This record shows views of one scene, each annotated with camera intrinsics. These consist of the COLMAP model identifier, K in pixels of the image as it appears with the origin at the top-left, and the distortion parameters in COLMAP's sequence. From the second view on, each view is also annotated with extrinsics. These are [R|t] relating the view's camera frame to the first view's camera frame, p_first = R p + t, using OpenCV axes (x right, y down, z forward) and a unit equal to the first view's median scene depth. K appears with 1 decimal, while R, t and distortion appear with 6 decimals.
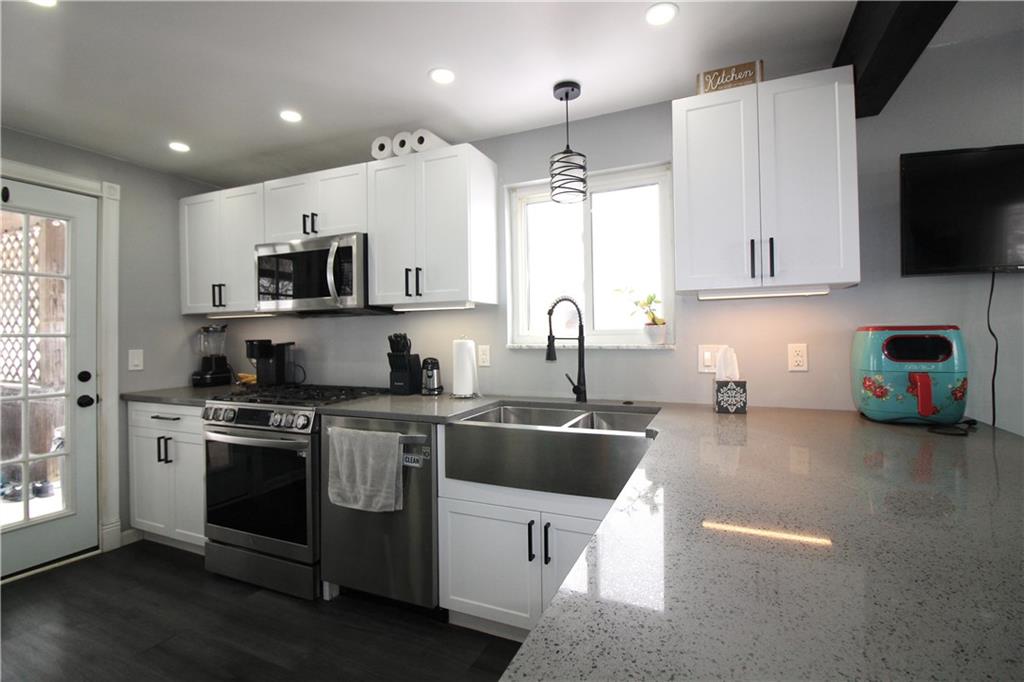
lens RADIAL K [[488.0, 0, 517.8], [0, 488.0, 325.8], [0, 0, 1]] dist [-0.005952, -0.008511]
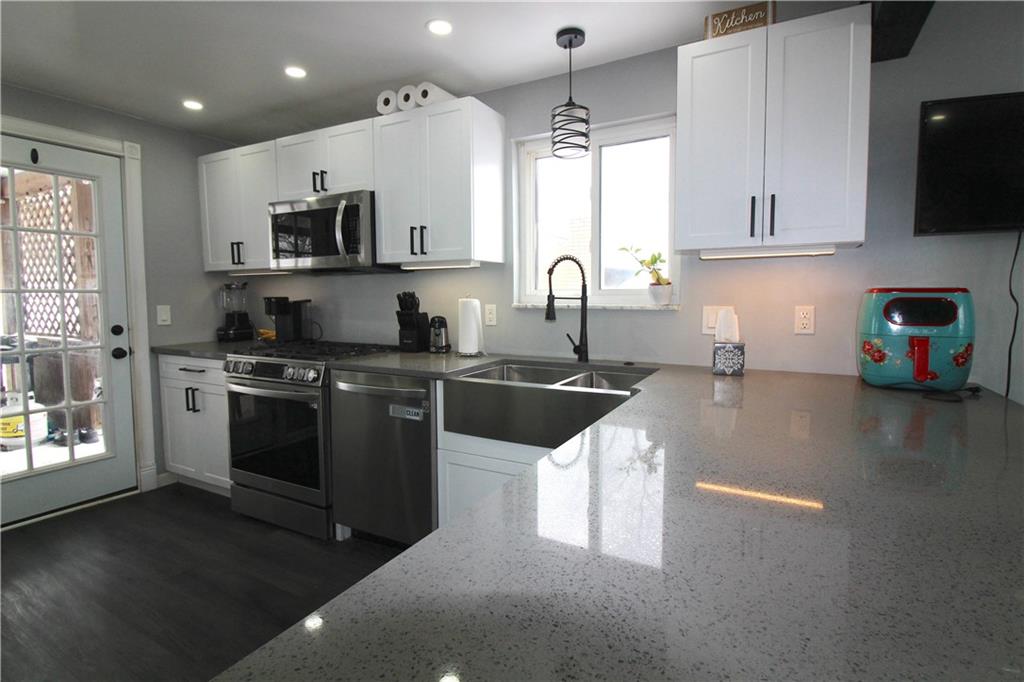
lens RADIAL K [[515.2, 0, 516.3], [0, 515.2, 330.0], [0, 0, 1]] dist [-0.005658, -0.005482]
pose [[0.996531, 0.014672, -0.081914, 0.078217], [-0.007617, 0.996284, 0.085786, 0.001284], [0.082868, -0.084865, 0.992941, -0.051449]]
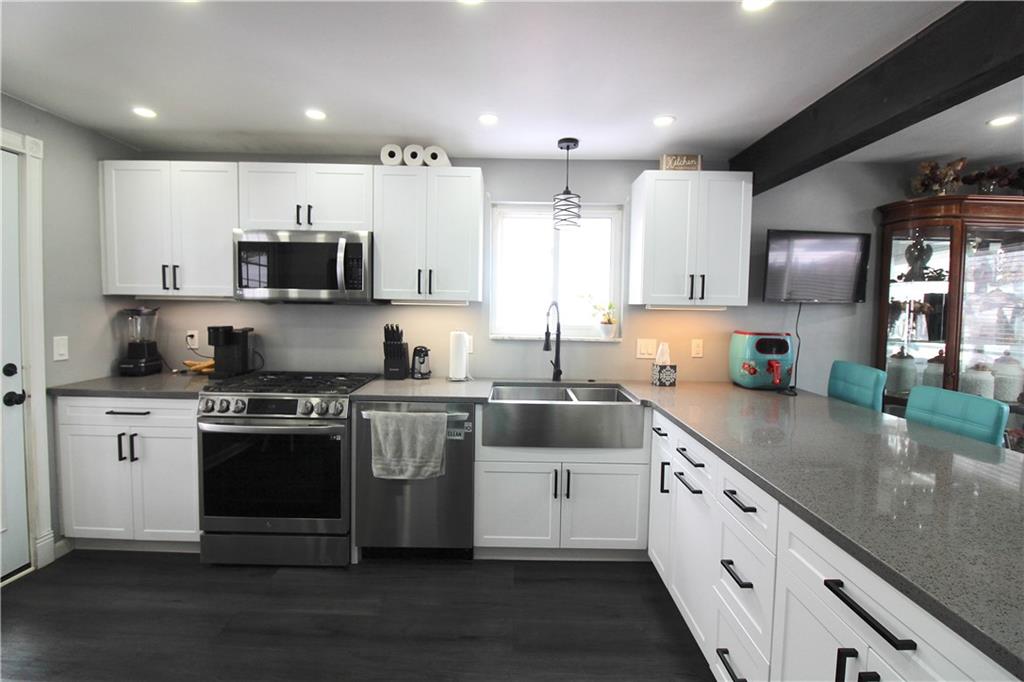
lens RADIAL K [[488.0, 0, 518.8], [0, 488.0, 324.8], [0, 0, 1]] dist [-0.005952, -0.008511]
pose [[0.907937, 0.013196, 0.418898, -0.506785], [-0.039373, 0.997769, 0.053907, -0.061136], [-0.417252, -0.065438, 0.906432, -0.138659]]
